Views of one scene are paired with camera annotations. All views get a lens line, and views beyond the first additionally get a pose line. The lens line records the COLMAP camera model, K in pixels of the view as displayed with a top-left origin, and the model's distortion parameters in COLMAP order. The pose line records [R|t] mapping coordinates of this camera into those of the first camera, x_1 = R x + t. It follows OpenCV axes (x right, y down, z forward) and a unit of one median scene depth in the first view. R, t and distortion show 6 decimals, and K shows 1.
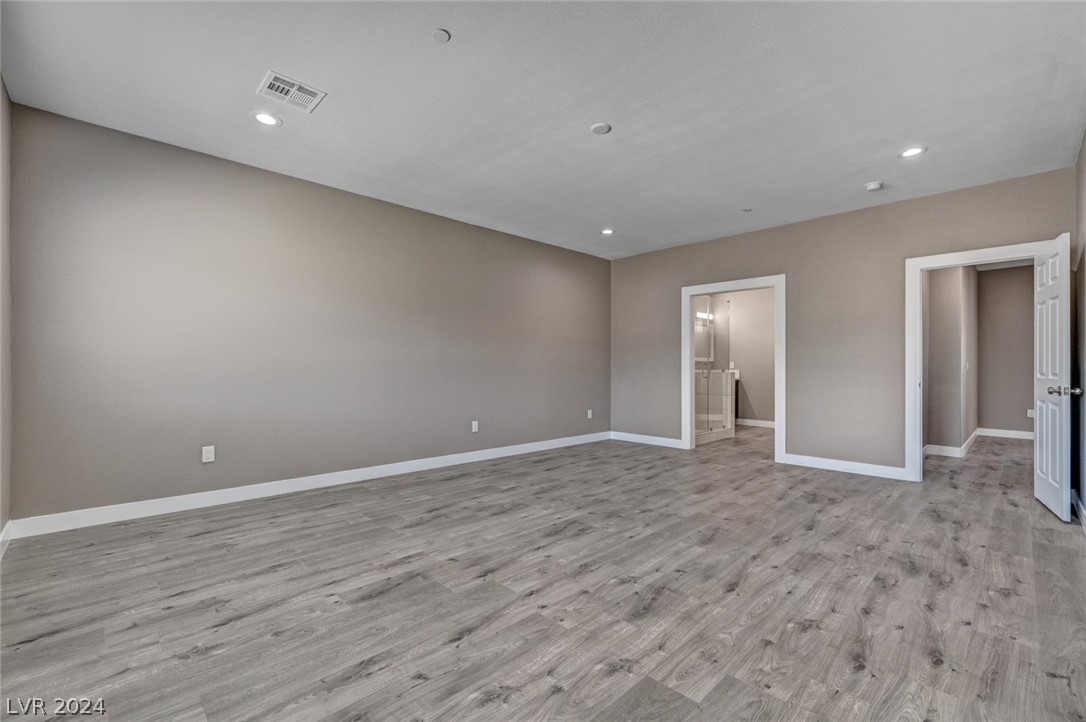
lens RADIAL K [[453.7, 0, 552.3], [0, 453.7, 369.0], [0, 0, 1]] dist [0.001521, -0.000875]
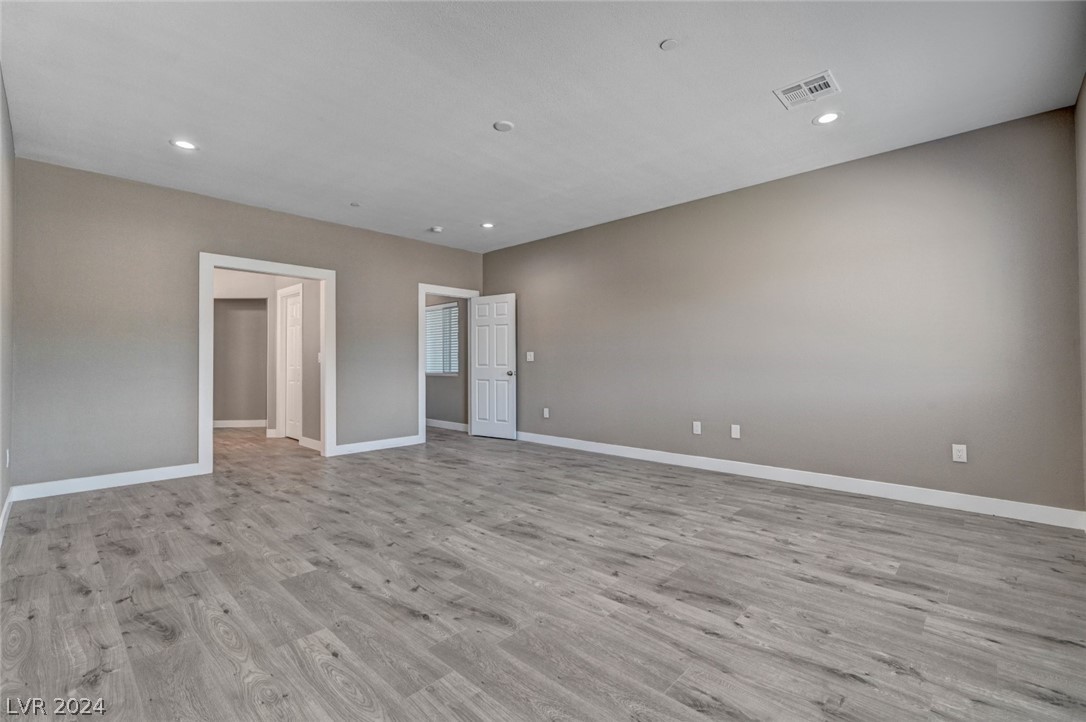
lens RADIAL K [[453.7, 0, 552.4], [0, 453.7, 356.2], [0, 0, 1]] dist [0.001521, -0.000875]
pose [[-0.009579, 0.014044, 0.999855, -1.165081], [0.003546, 0.999896, -0.014011, -0.001377], [-0.999948, 0.003412, -0.009628, 1.169070]]
